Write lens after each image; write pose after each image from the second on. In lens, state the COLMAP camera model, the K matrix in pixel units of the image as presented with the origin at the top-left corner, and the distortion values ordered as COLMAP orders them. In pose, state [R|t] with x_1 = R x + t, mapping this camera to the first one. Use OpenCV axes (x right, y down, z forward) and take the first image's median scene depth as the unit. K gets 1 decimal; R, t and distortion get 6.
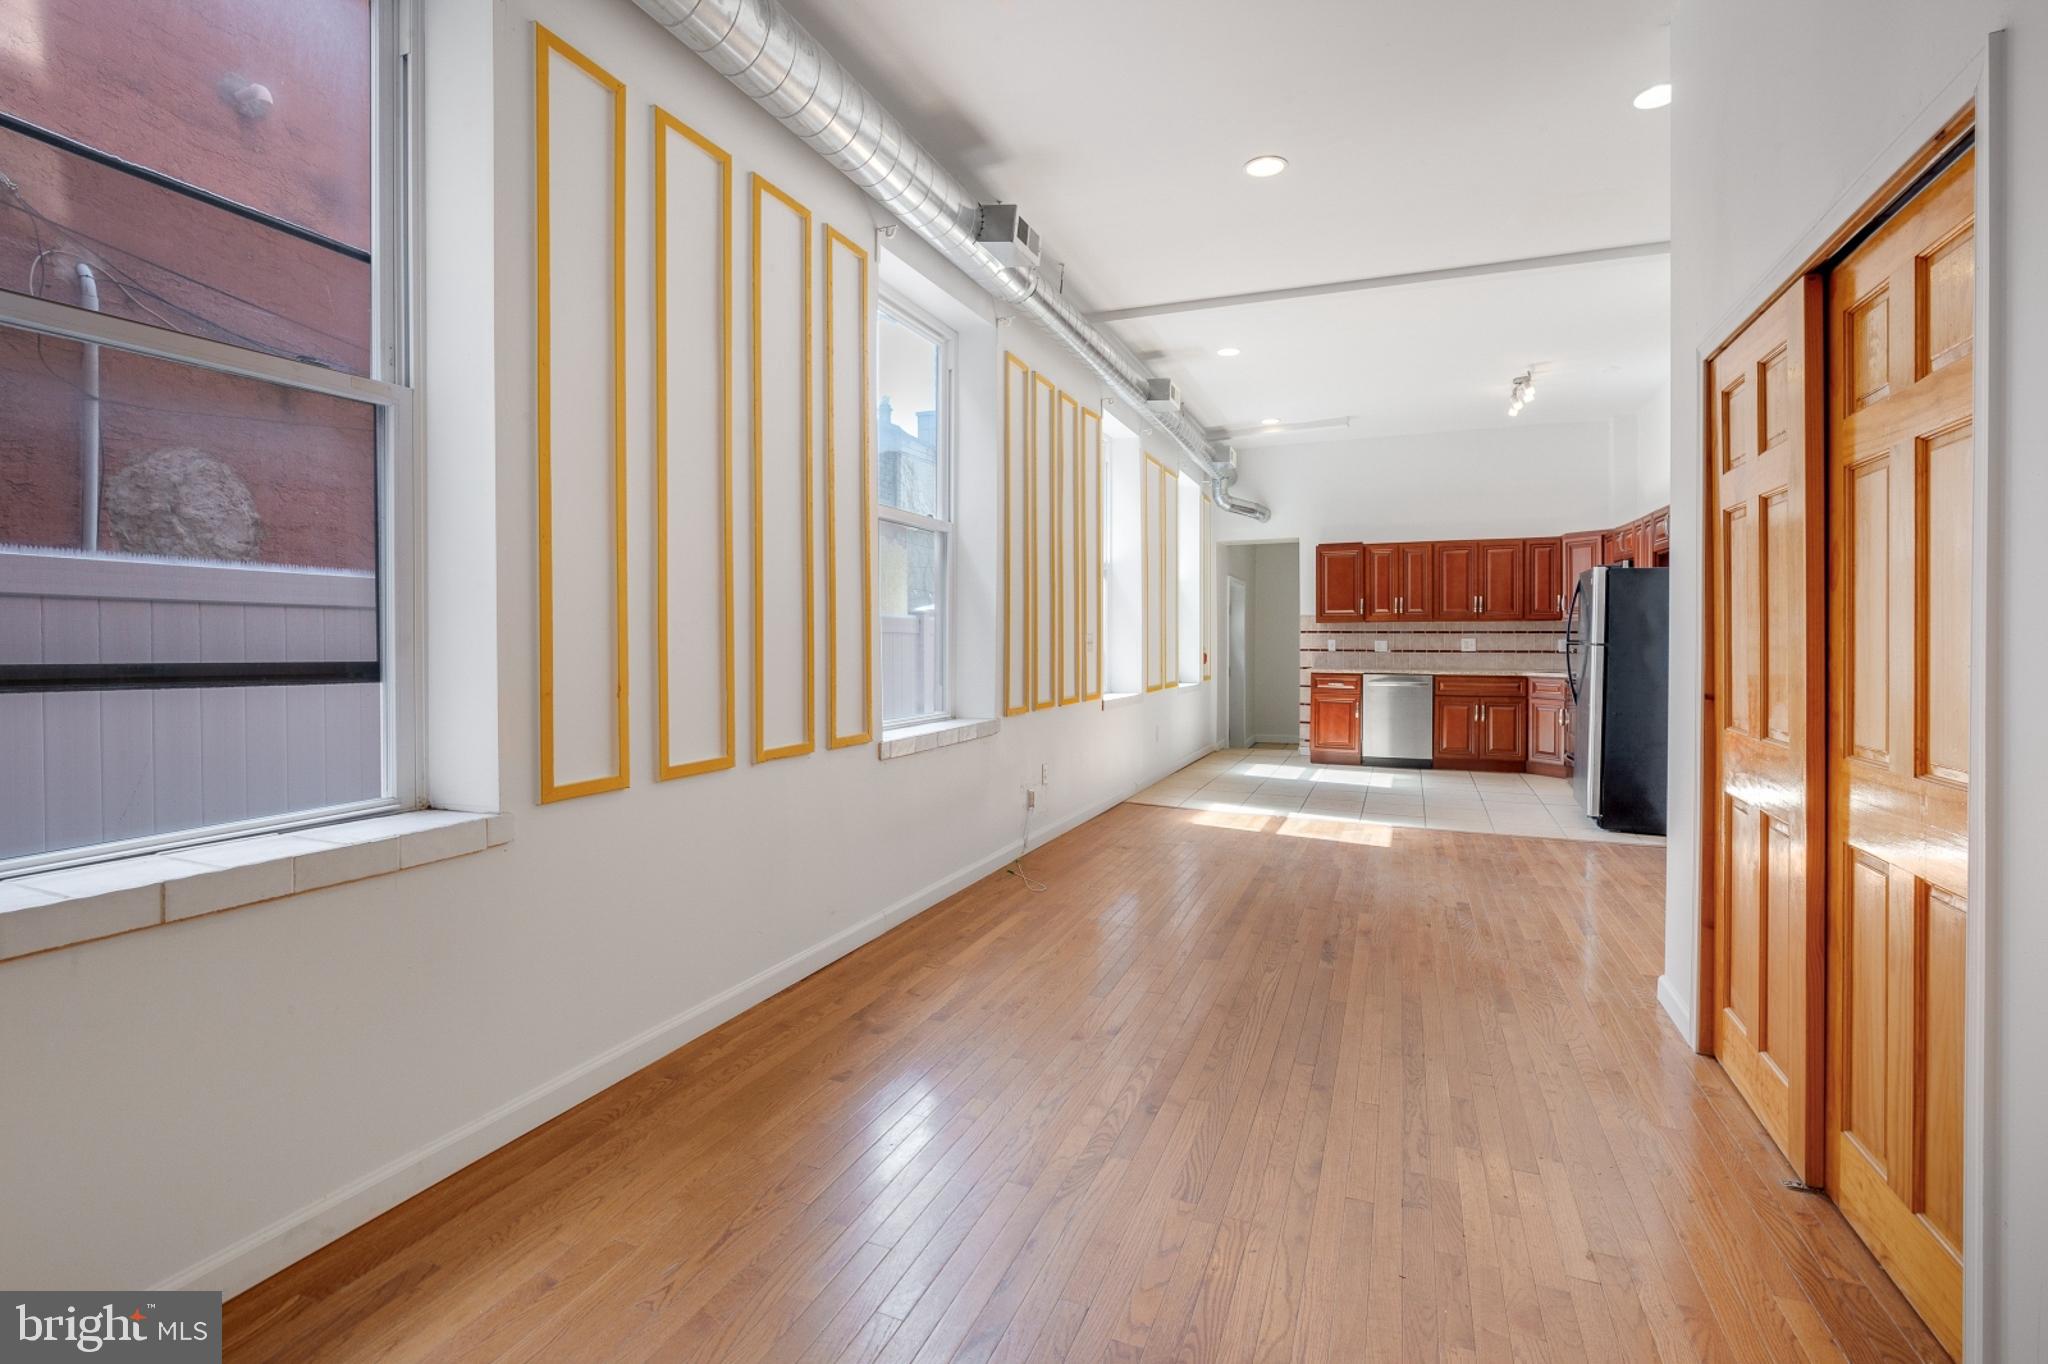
lens RADIAL K [[948.3, 0, 1027.1], [0, 948.3, 641.5], [0, 0, 1]] dist [-0.001840, -0.000115]
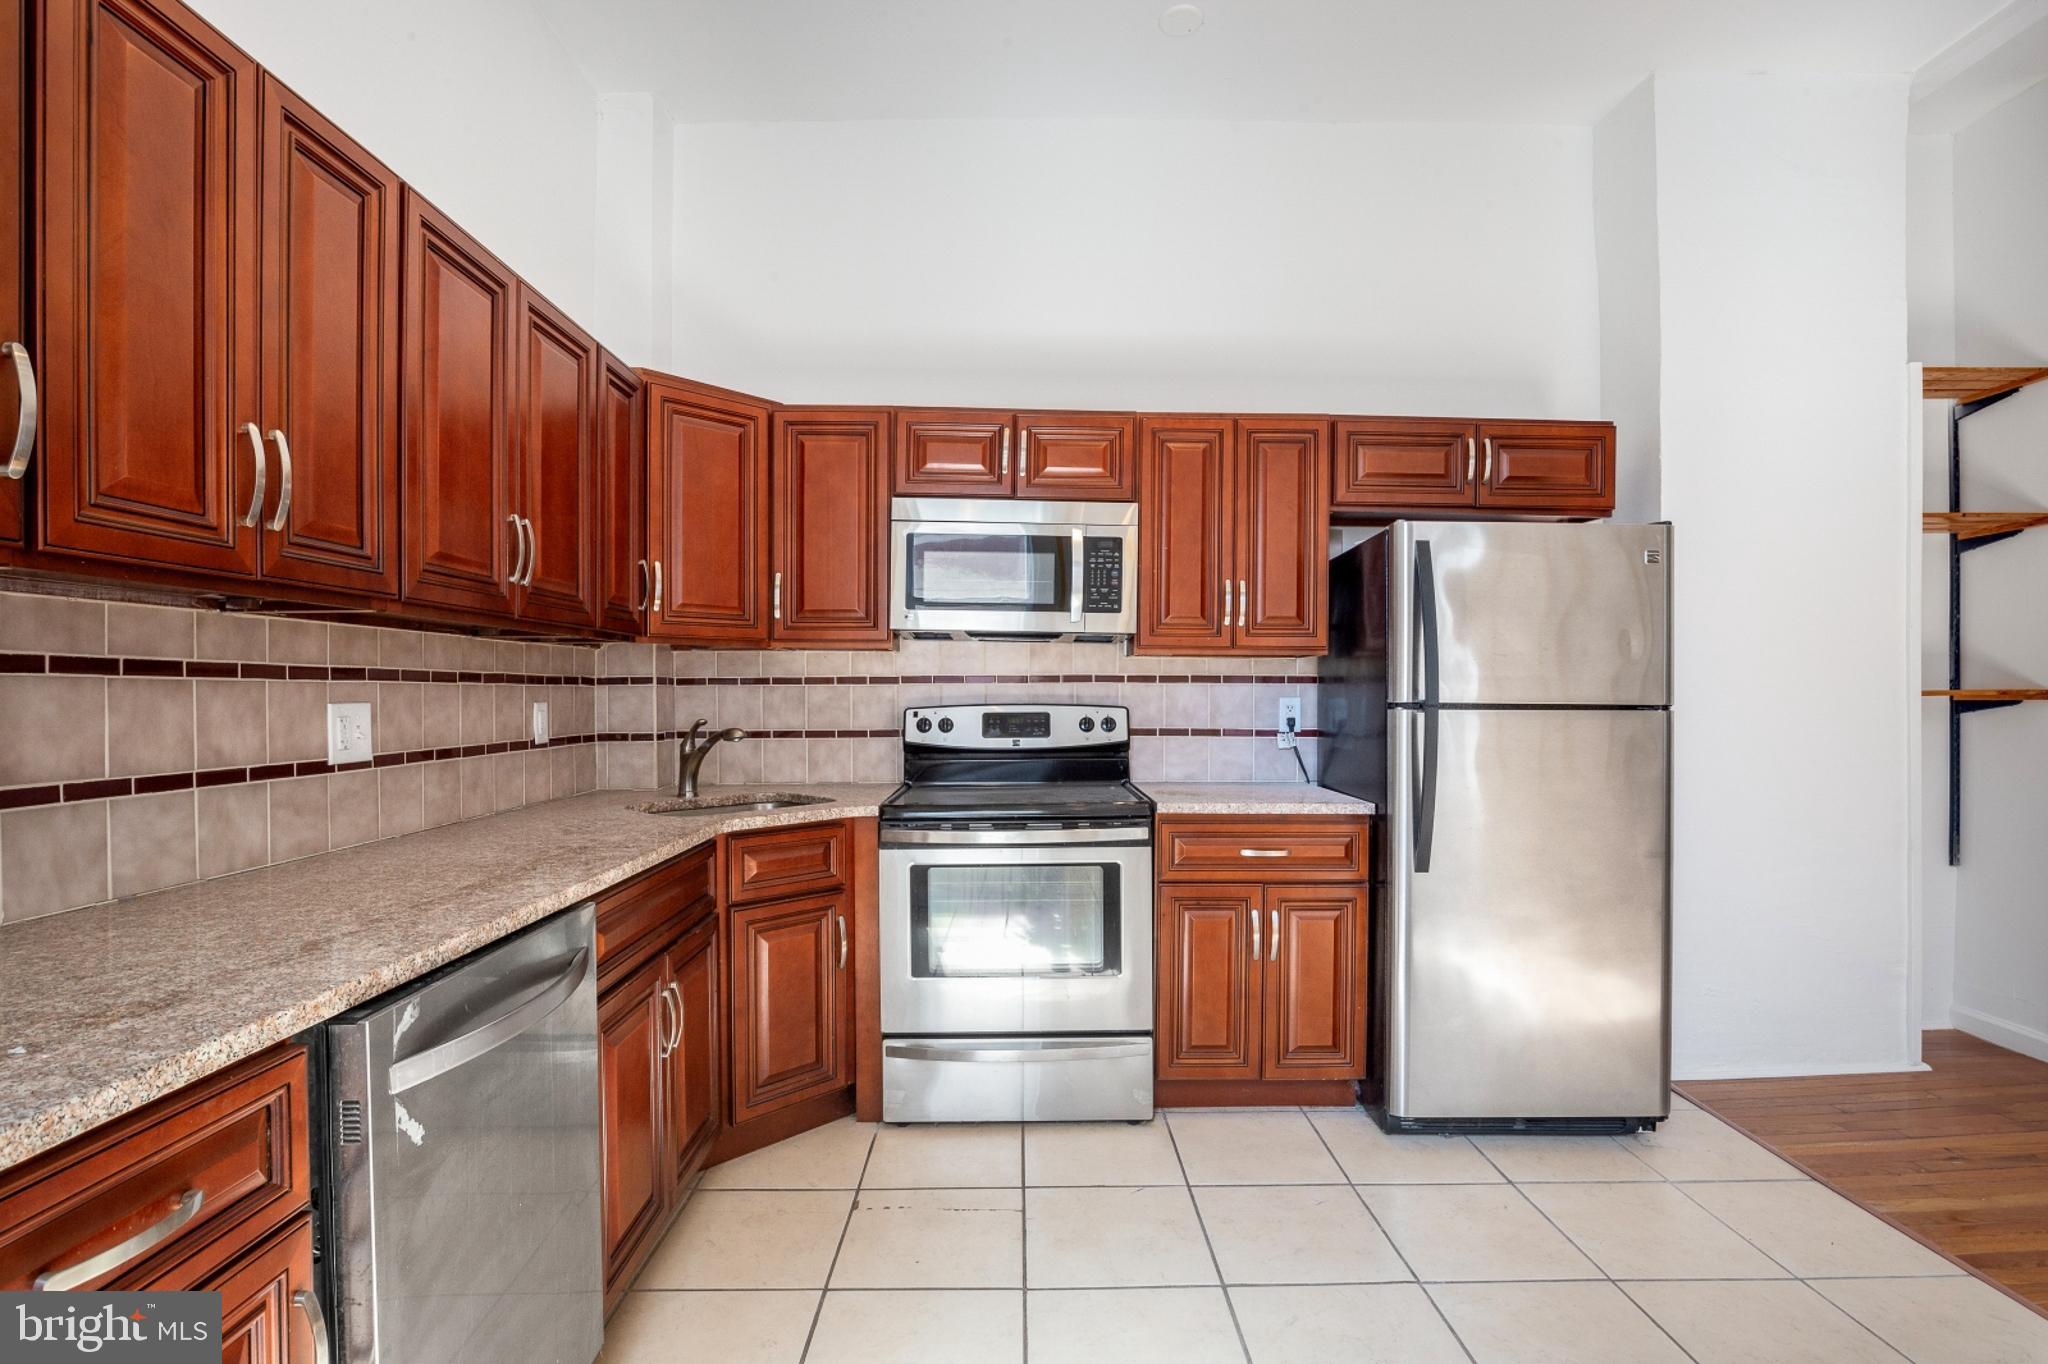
lens RADIAL K [[963.5, 0, 1027.5], [0, 963.5, 675.9], [0, 0, 1]] dist [-0.039158, -0.000306]
pose [[-0.388387, 0.017634, 0.921327, 0.221150], [0.007800, 0.999844, -0.015849, -0.005078], [-0.921463, 0.001031, -0.388464, 0.991691]]
